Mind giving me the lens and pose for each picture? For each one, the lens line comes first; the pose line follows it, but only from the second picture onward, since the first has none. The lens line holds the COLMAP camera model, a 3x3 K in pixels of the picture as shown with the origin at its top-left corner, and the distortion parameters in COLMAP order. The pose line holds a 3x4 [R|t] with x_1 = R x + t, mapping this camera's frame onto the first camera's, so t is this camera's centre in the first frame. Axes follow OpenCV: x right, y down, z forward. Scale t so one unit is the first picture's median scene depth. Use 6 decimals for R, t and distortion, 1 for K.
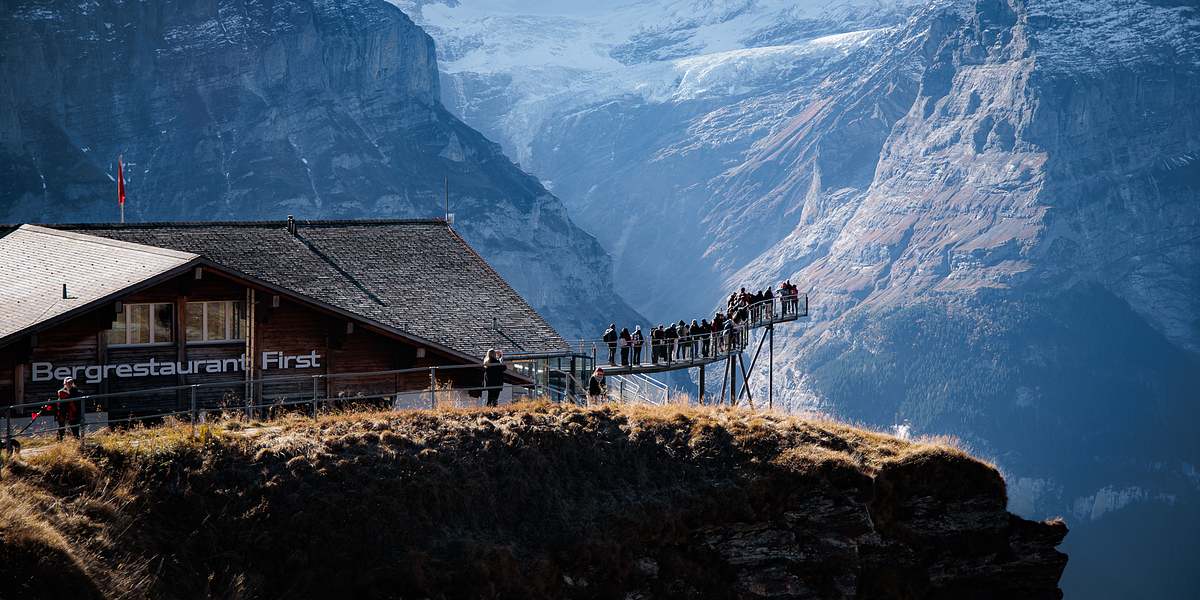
lens RADIAL K [[2340.3, 0, 592.4], [0, 2340.3, 302.4], [0, 0, 1]] dist [0.301408, 0.000000]
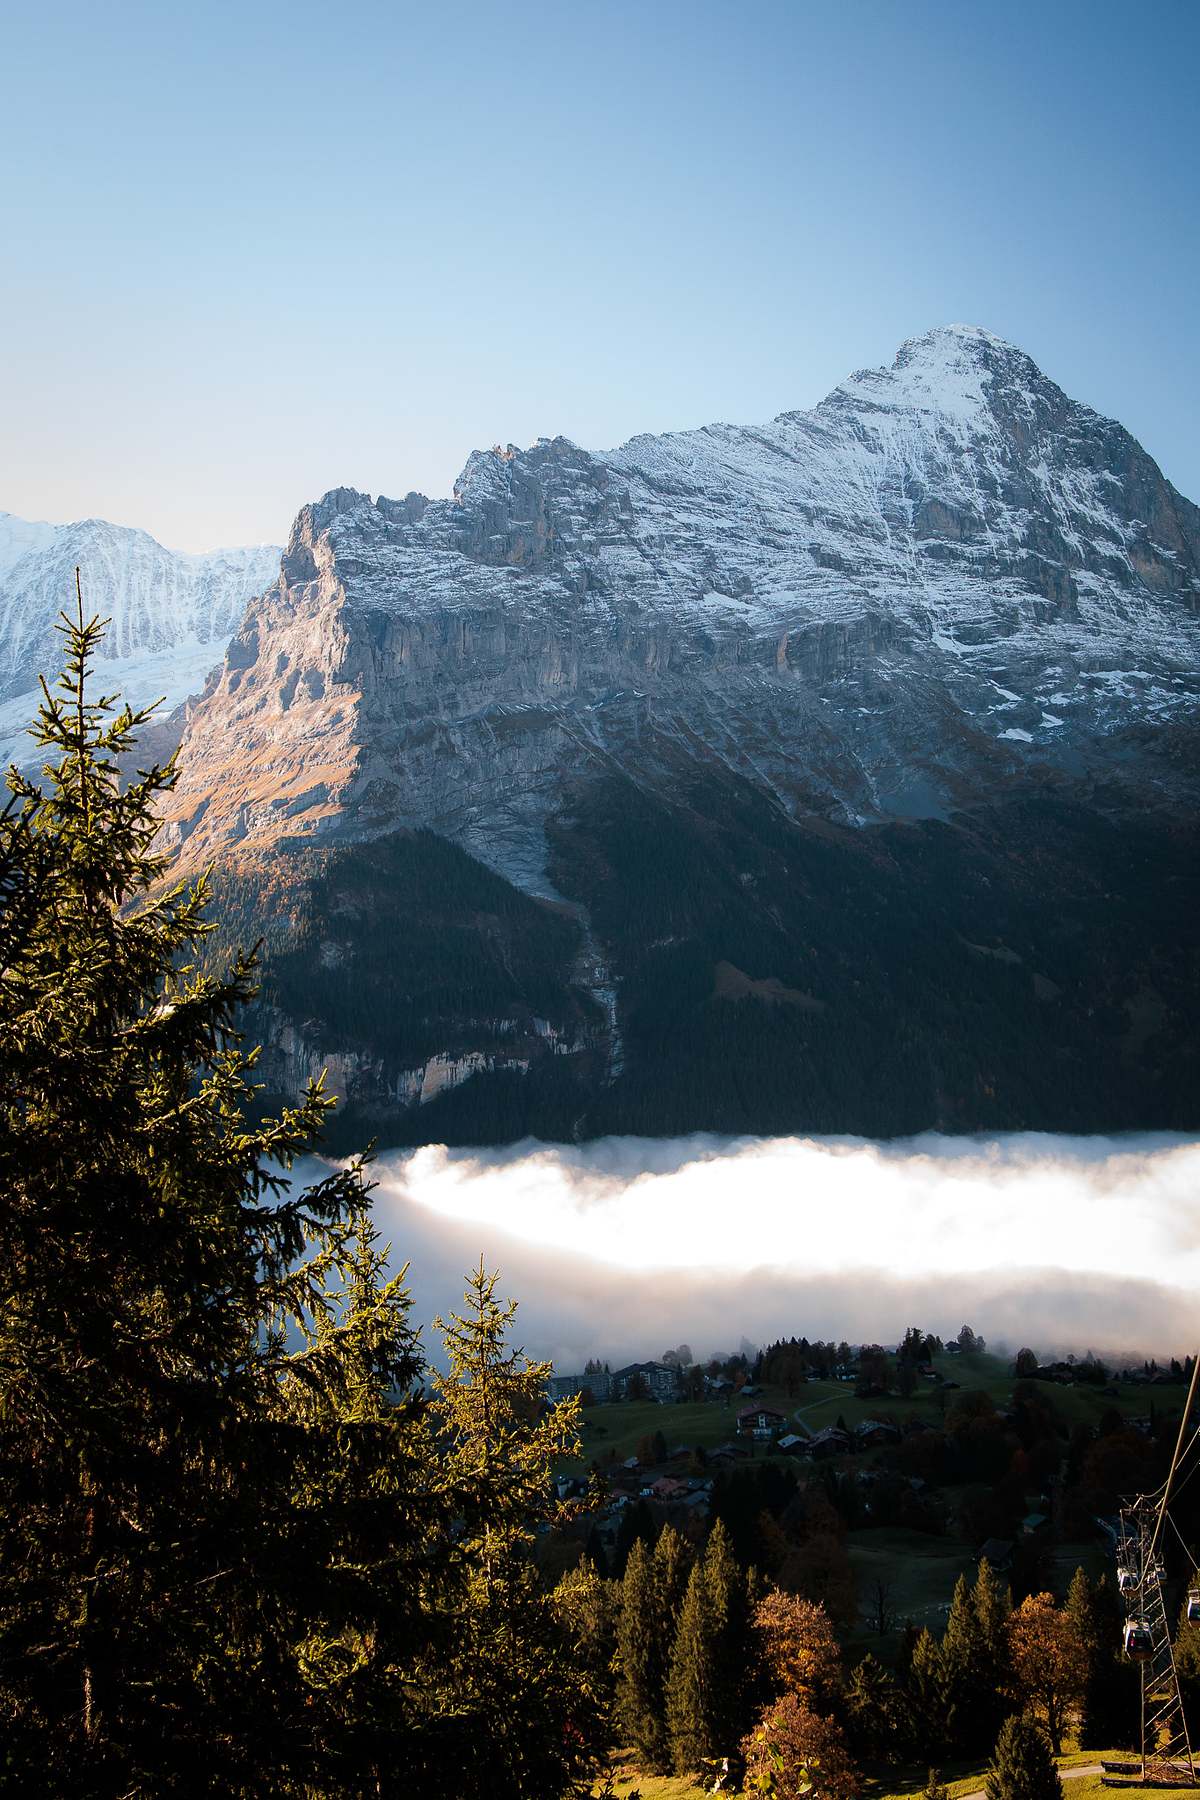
lens RADIAL K [[1881.9, 0, 584.2], [0, 1881.9, 827.7], [0, 0, 1]] dist [0.033899, 0.000000]
pose [[0.966354, -0.039864, 0.254109, 0.095963], [0.077594, 0.987073, -0.140235, 0.078156], [-0.245234, 0.155234, 0.956955, 0.352820]]
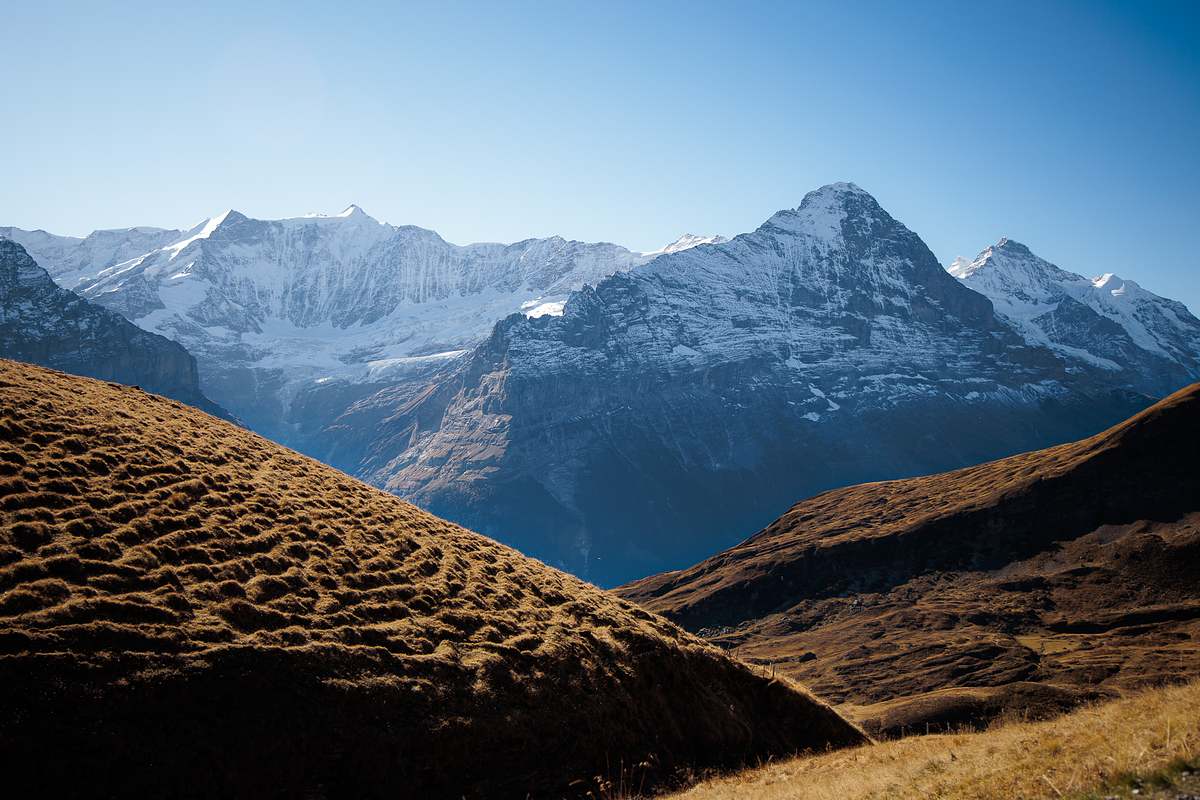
lens RADIAL K [[1254.6, 0, 602.0], [0, 1254.6, 408.1], [0, 0, 1]] dist [0.033899, 0.000000]
pose [[0.986443, 0.007527, 0.163931, 0.084248], [0.002277, 0.998224, -0.059536, -0.001970], [-0.164088, 0.059102, 0.984674, -0.114737]]
